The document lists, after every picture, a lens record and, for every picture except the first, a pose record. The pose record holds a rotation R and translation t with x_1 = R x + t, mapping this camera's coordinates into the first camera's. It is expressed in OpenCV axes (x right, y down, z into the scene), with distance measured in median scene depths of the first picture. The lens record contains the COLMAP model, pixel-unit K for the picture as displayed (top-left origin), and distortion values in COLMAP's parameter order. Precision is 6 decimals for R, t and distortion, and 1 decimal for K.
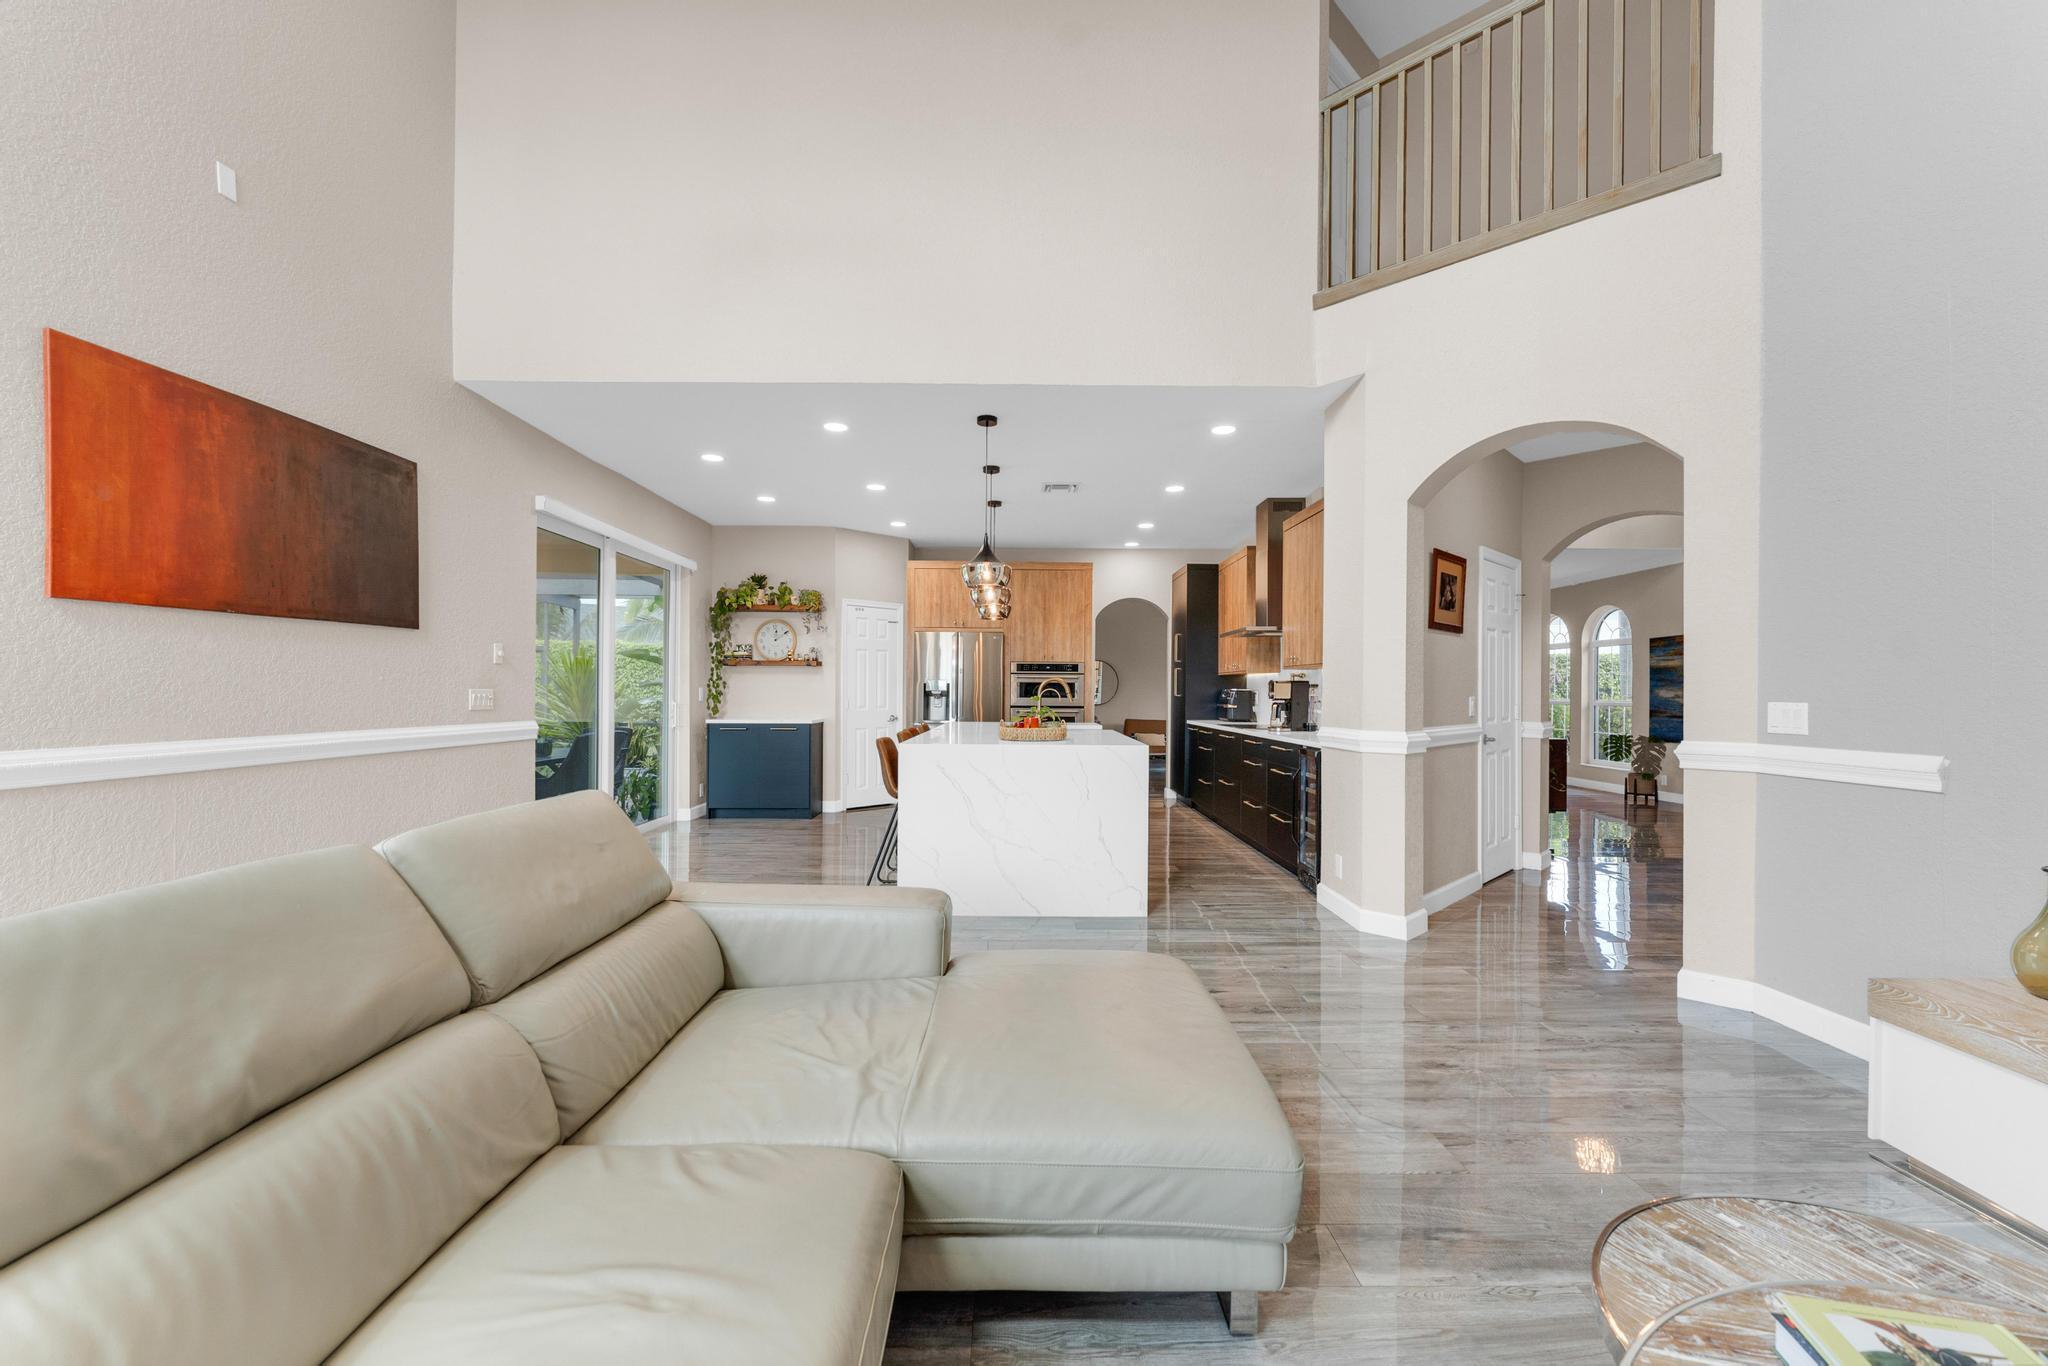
lens RADIAL K [[852.9, 0, 1028.6], [0, 852.9, 691.2], [0, 0, 1]] dist [-0.006650, 0.001327]
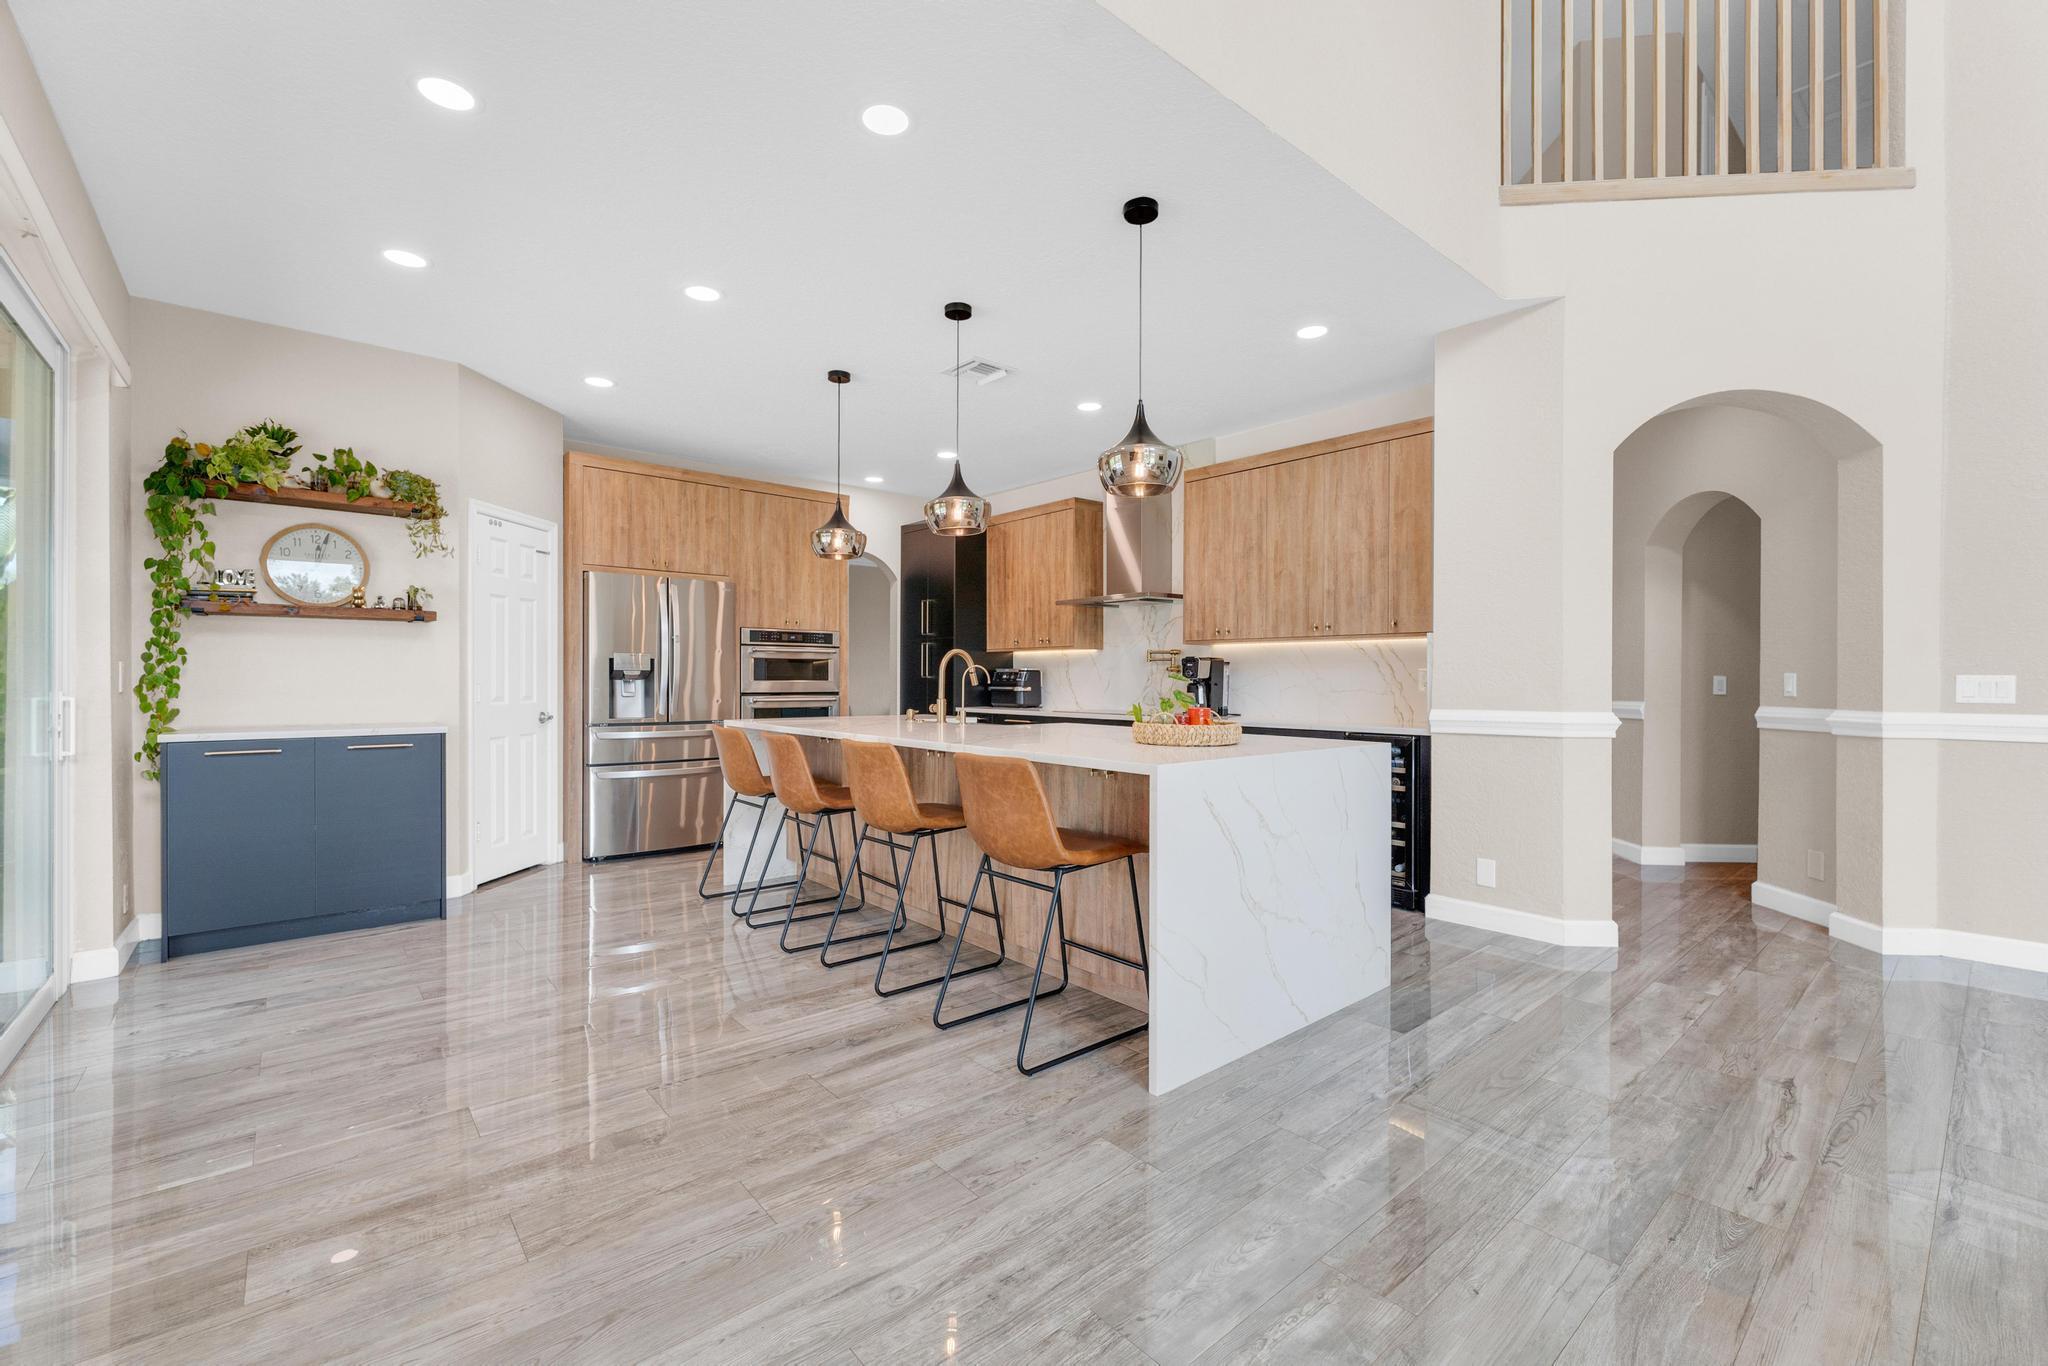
lens RADIAL K [[852.9, 0, 1030.7], [0, 852.9, 686.5], [0, 0, 1]] dist [-0.006650, 0.001327]
pose [[0.762467, -0.009951, 0.646951, -0.296991], [0.001717, 0.999909, 0.013356, 0.004018], [-0.647025, -0.009073, 0.762415, 0.355339]]
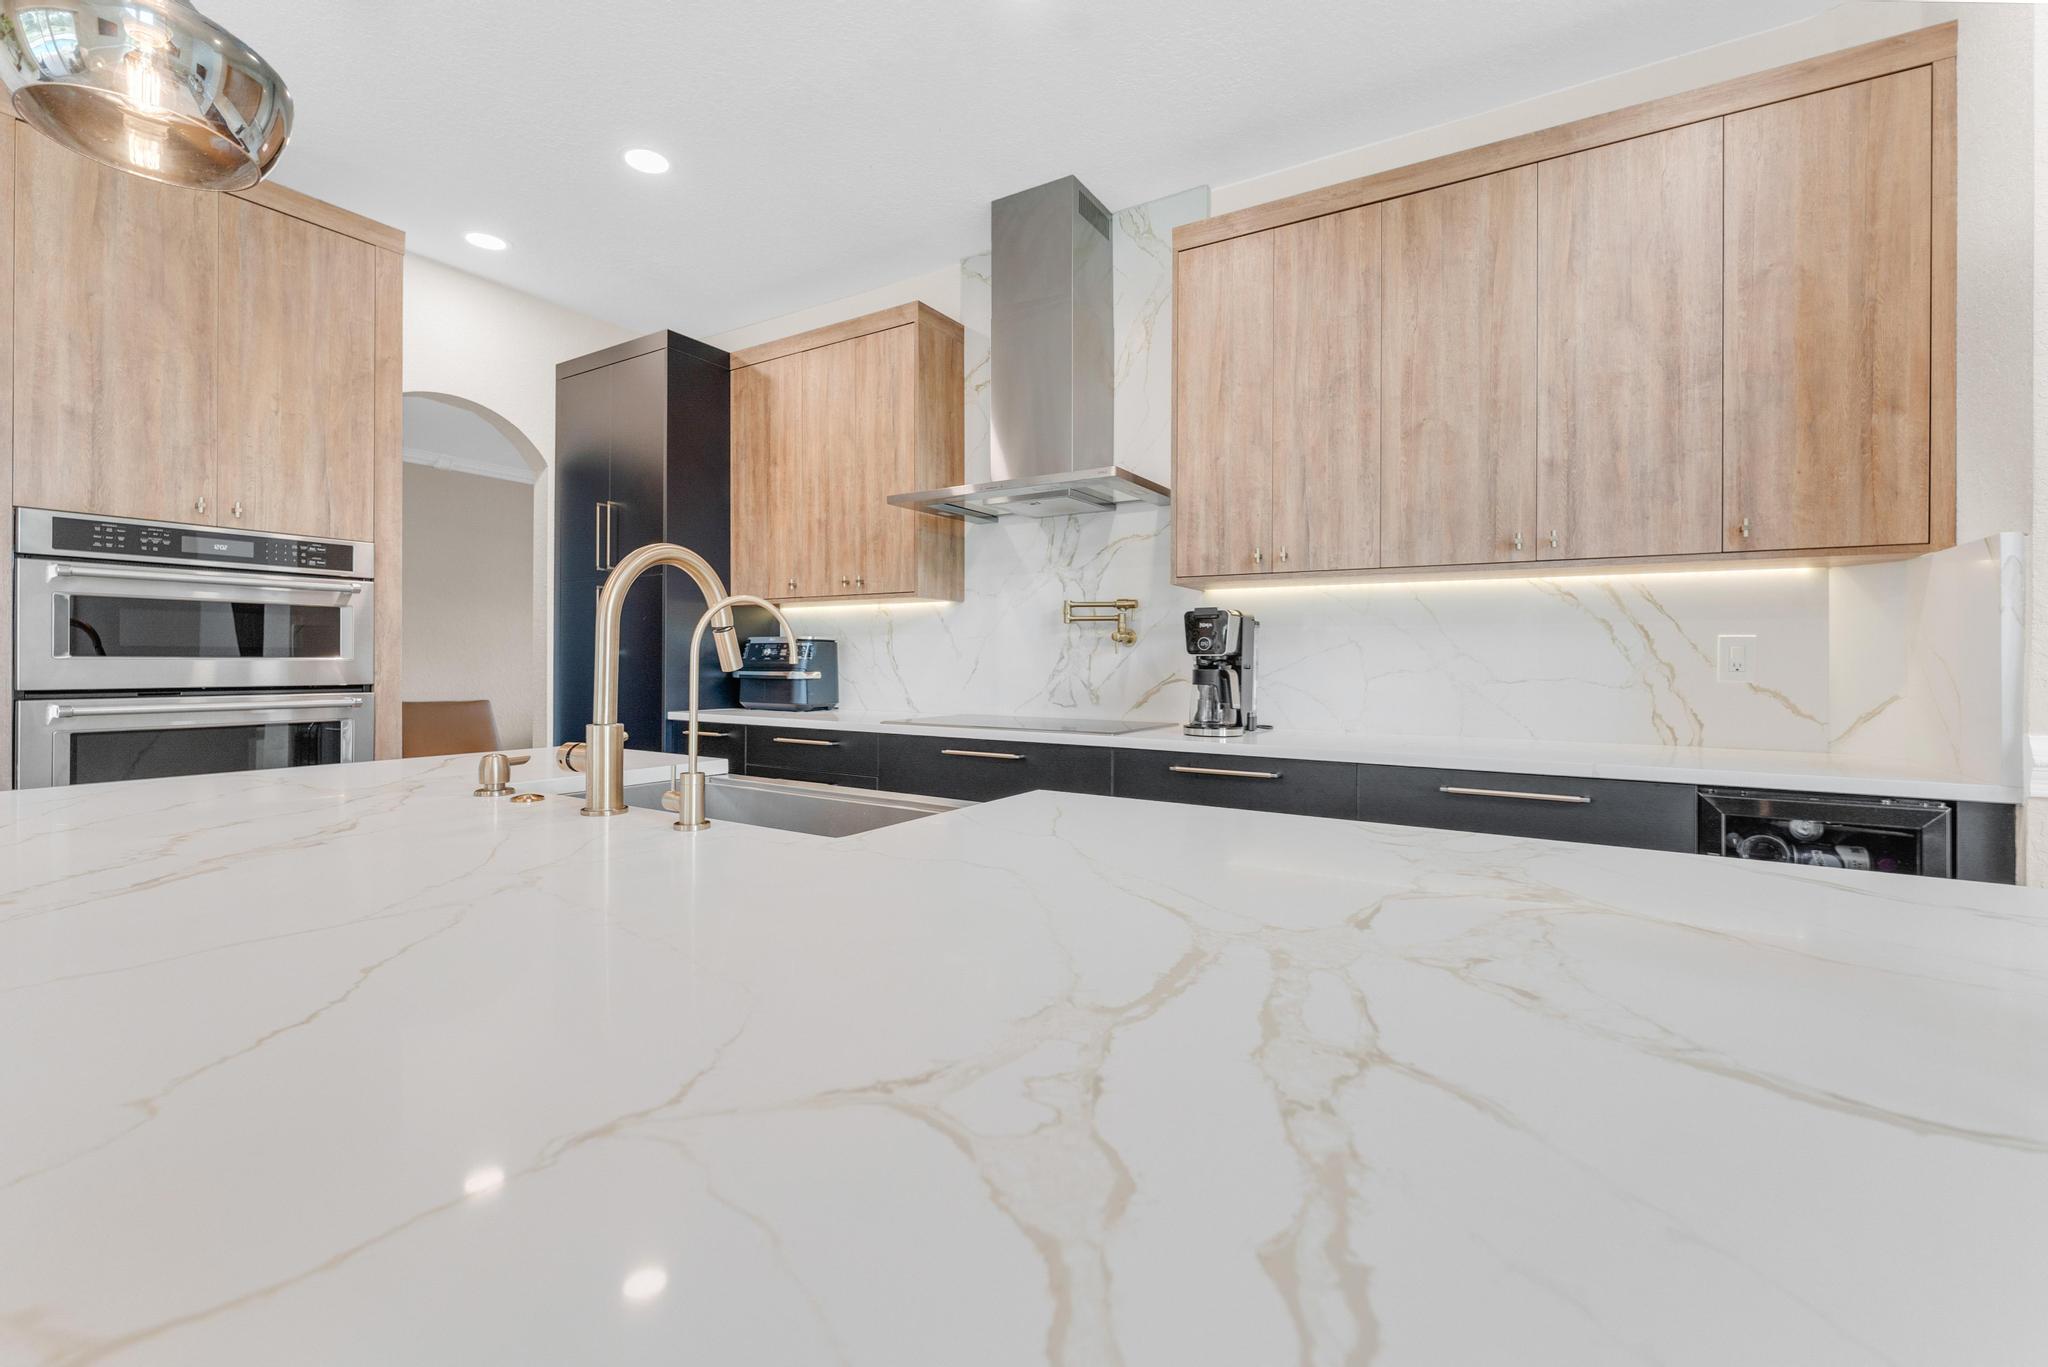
lens RADIAL K [[852.9, 0, 1019.0], [0, 852.9, 663.7], [0, 0, 1]] dist [-0.006650, 0.001327]
pose [[0.537225, -0.007092, 0.843409, -0.073487], [-0.001675, 0.999954, 0.009475, 0.007360], [-0.843438, -0.006503, 0.537188, 0.668802]]
